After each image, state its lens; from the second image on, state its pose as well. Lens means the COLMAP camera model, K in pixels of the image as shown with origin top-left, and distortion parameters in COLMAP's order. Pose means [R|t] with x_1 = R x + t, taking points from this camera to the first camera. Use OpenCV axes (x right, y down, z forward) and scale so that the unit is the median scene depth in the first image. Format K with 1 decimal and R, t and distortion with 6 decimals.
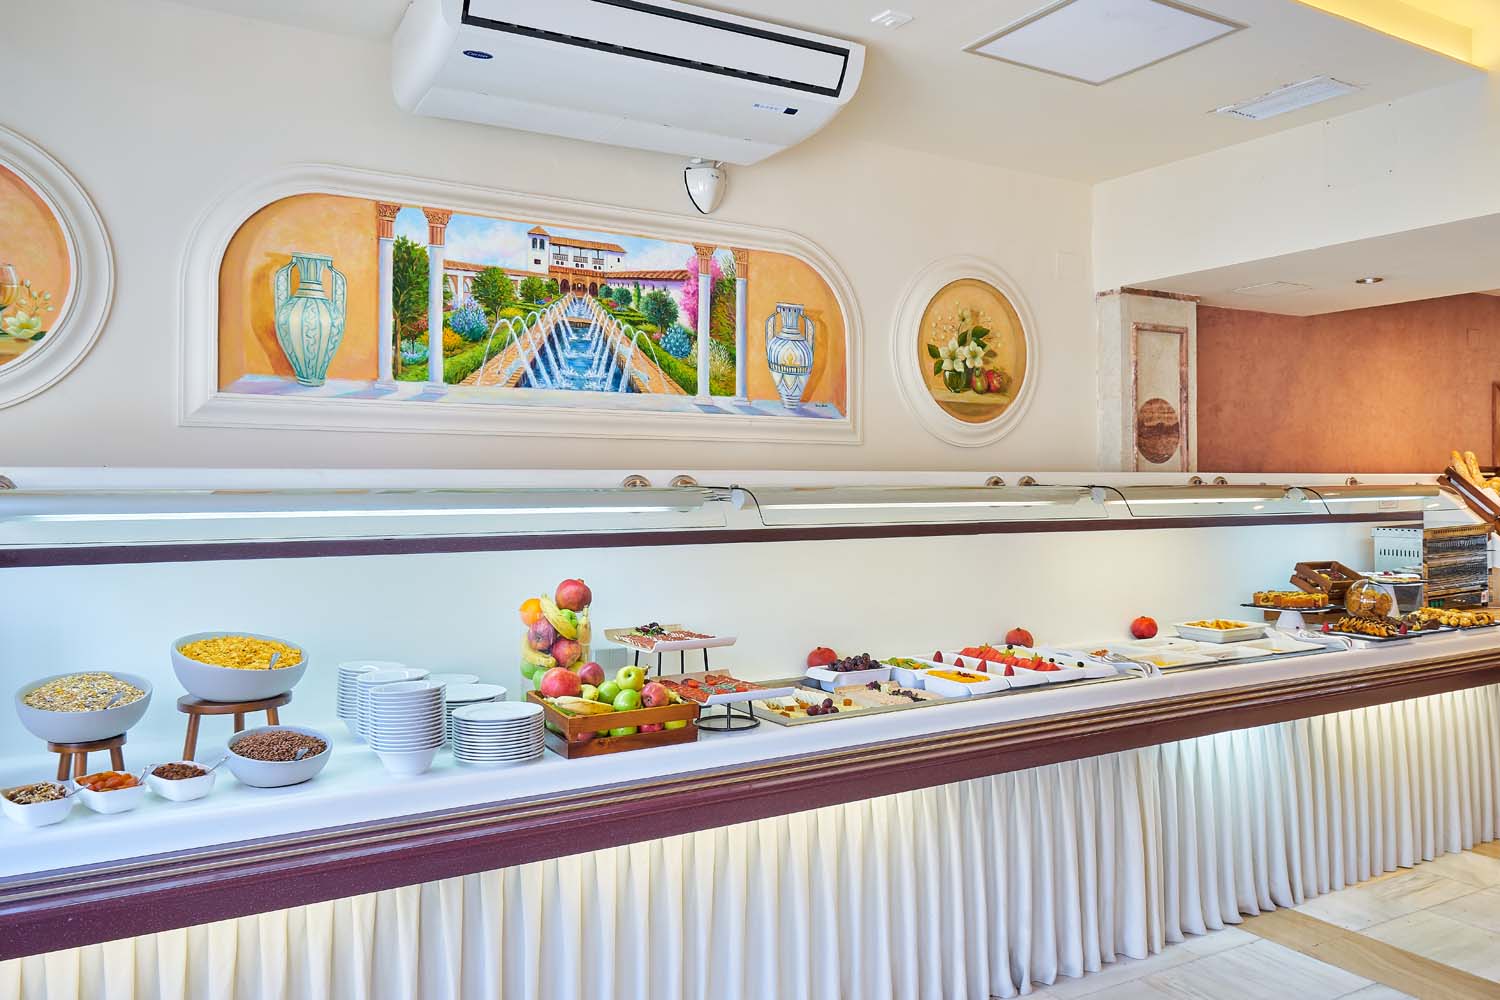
lens RADIAL K [[1144.0, 0, 750.0], [0, 1144.0, 500.0], [0, 0, 1]] dist [-0.001297, 0.000759]
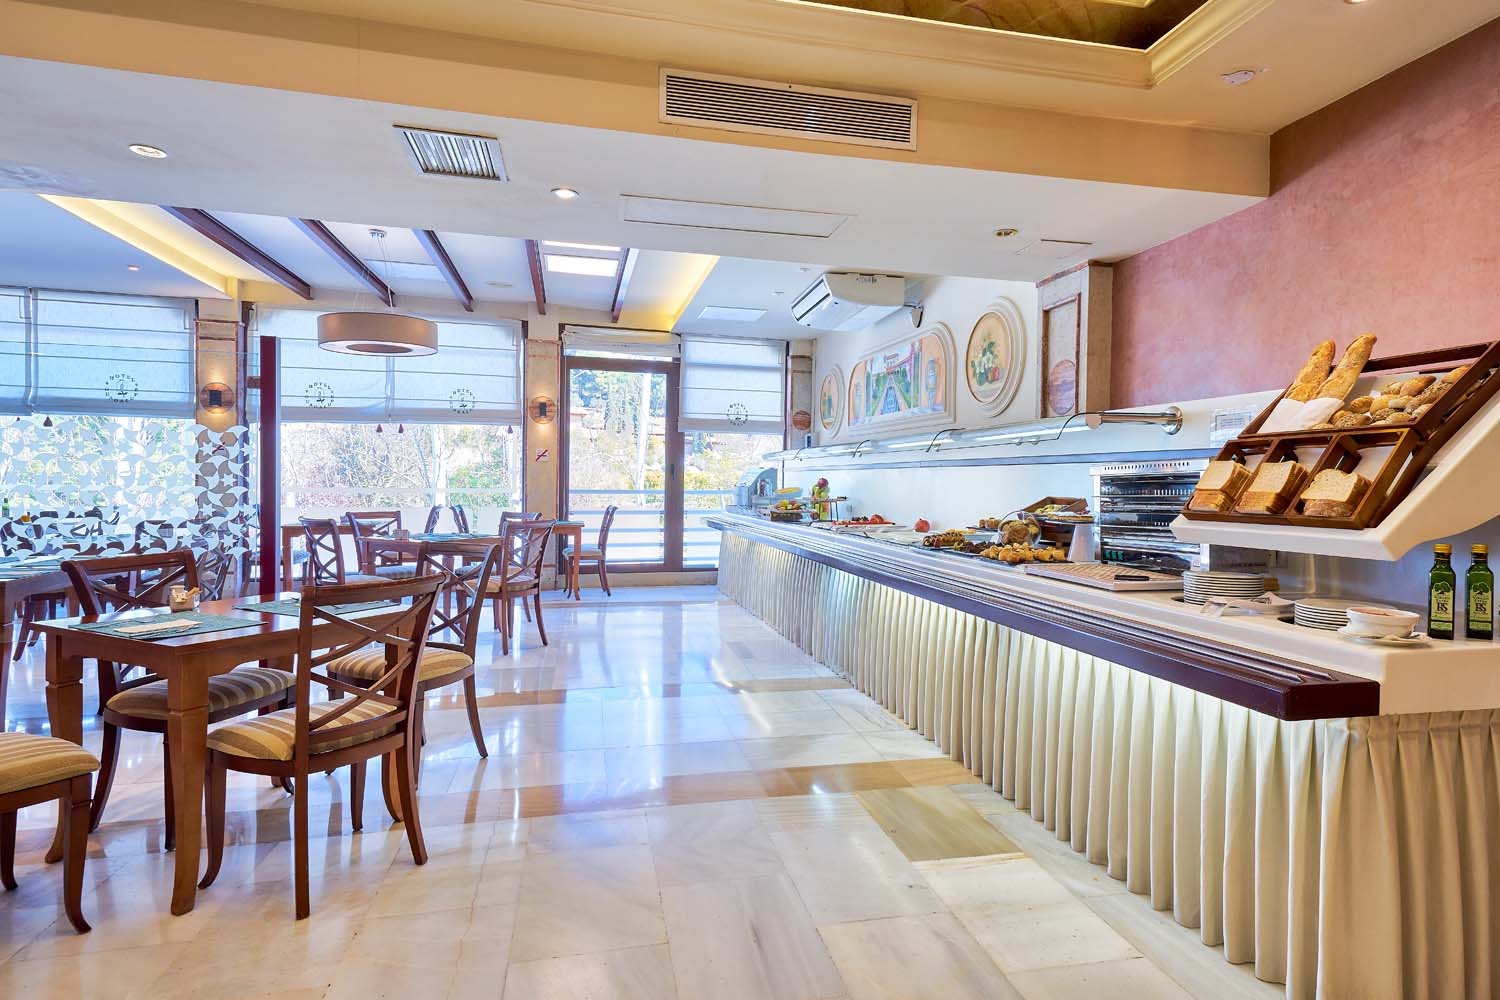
lens RADIAL K [[790.8, 0, 750.0], [0, 790.8, 500.0], [0, 0, 1]] dist [0.001150, 0.000416]
pose [[-0.316934, 0.023689, -0.948152, 1.396667], [-0.021777, 0.999243, 0.032244, 0.044053], [0.948198, 0.030867, -0.316178, 1.056801]]
